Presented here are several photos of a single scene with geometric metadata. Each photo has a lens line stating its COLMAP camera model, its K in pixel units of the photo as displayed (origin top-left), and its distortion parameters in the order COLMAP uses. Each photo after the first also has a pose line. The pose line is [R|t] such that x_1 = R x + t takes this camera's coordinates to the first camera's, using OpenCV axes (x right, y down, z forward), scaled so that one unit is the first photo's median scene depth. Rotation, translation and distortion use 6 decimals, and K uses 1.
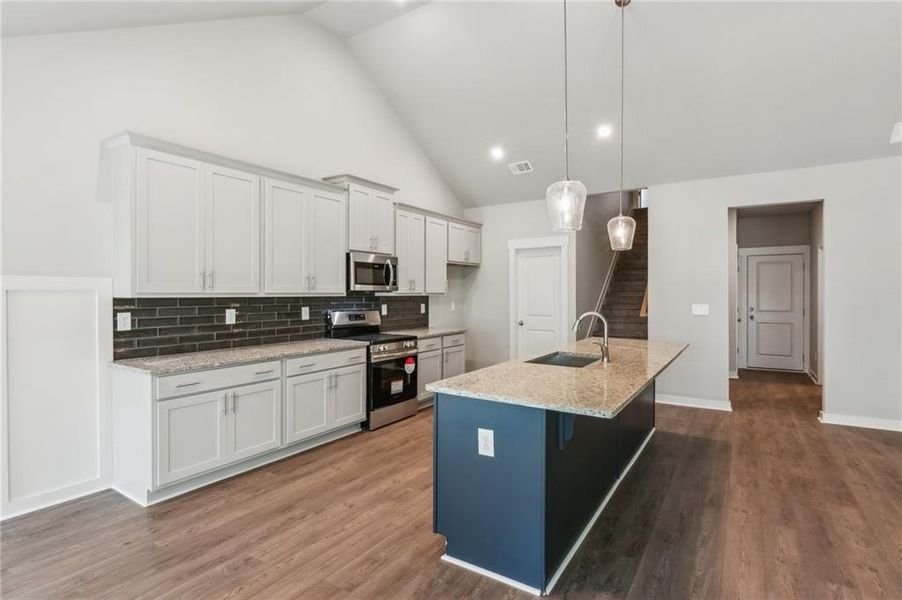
lens RADIAL K [[453.6, 0, 451.0], [0, 453.6, 300.0], [0, 0, 1]] dist [-0.002108, -0.000239]
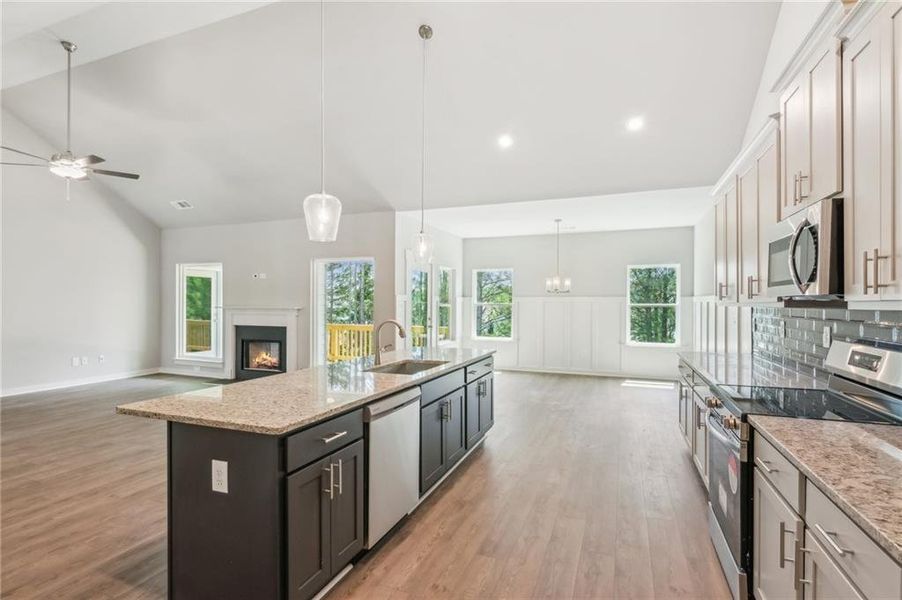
lens RADIAL K [[444.1, 0, 447.5], [0, 444.1, 301.5], [0, 0, 1]] dist [-0.001191, -0.000170]
pose [[-0.980600, -0.001583, -0.196013, 0.264308], [-0.003671, 0.999940, 0.010292, -0.021347], [0.195985, 0.010812, -0.980547, 1.445022]]
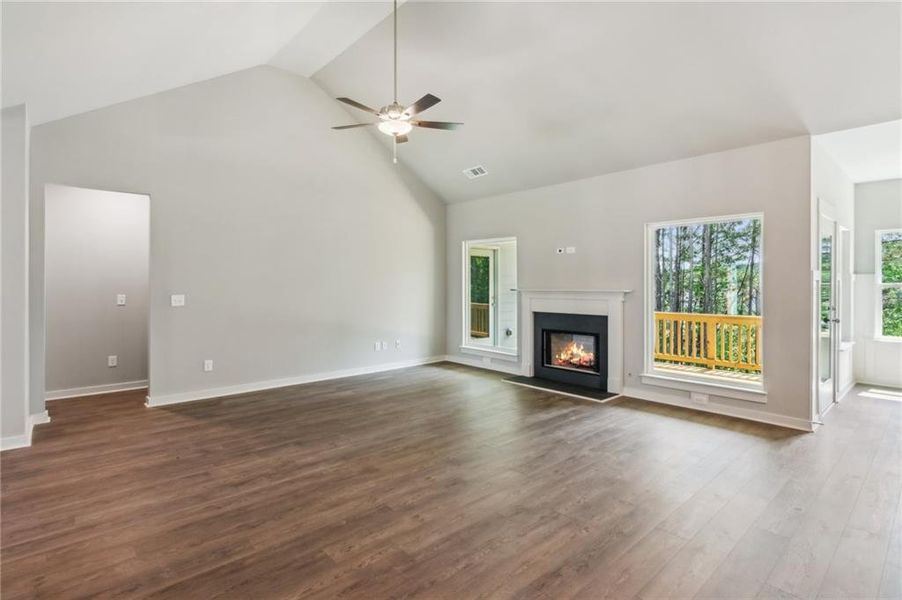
lens RADIAL K [[443.9, 0, 450.7], [0, 443.9, 281.8], [0, 0, 1]] dist [-0.001027, -0.000095]
pose [[-0.967368, 0.004706, 0.253333, 0.614235], [0.006797, 0.999950, 0.007381, -0.016030], [-0.253285, 0.008862, -0.967351, 1.054484]]
